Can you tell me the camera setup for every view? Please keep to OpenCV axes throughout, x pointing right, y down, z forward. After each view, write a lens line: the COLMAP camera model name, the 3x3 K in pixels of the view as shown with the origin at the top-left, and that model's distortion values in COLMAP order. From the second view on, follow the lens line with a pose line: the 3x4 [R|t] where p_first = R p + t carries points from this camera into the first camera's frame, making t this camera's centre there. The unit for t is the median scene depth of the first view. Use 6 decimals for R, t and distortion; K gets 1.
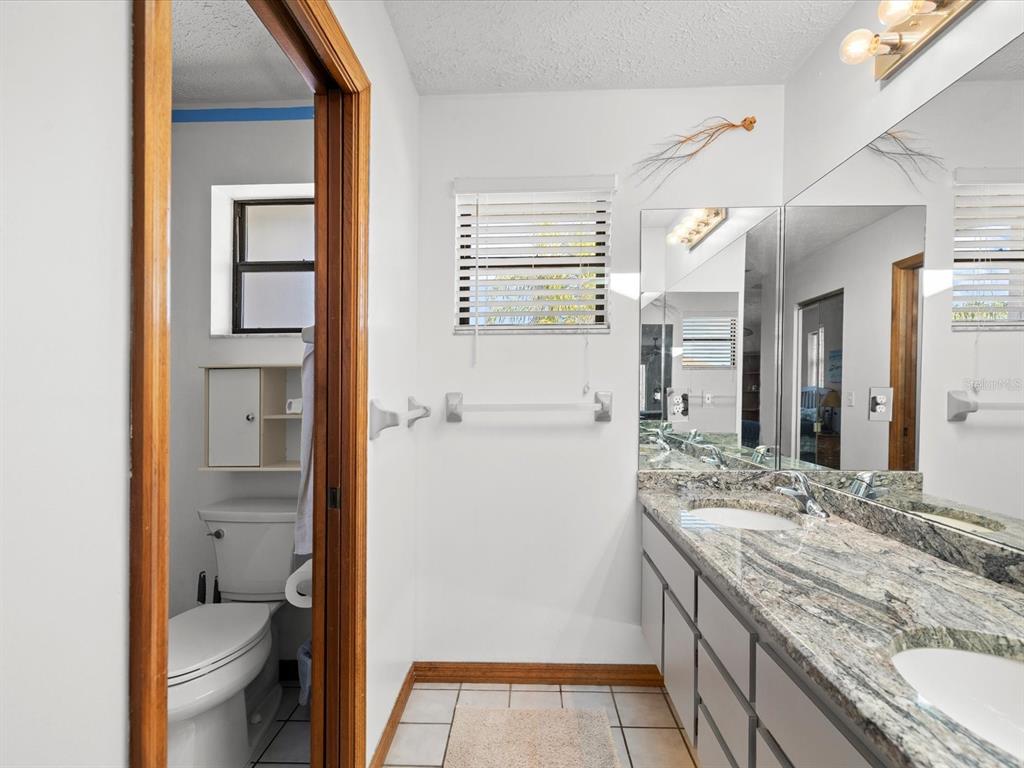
lens RADIAL K [[493.2, 0, 511.2], [0, 493.2, 387.0], [0, 0, 1]] dist [0.000521, 0.000138]
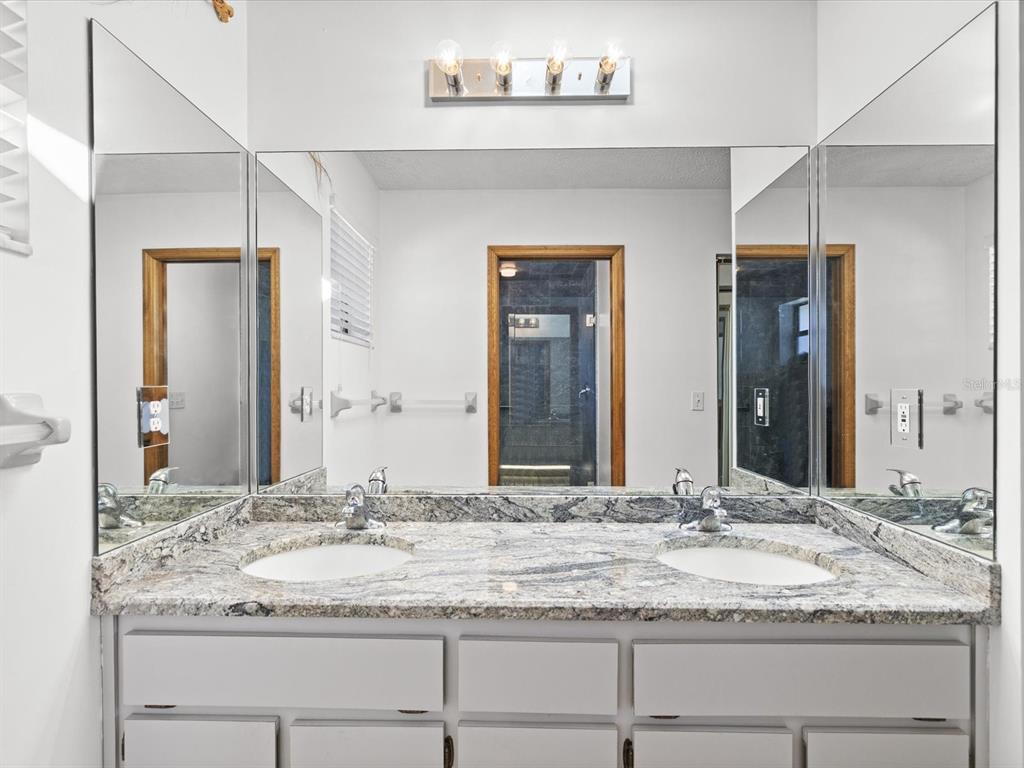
lens RADIAL K [[493.2, 0, 509.6], [0, 493.2, 390.8], [0, 0, 1]] dist [0.000521, 0.000138]
pose [[-0.007086, -0.003716, 0.999968, -0.342096], [-0.000655, 0.999993, 0.003711, 0.006381], [-0.999975, -0.000629, -0.007088, 0.892538]]
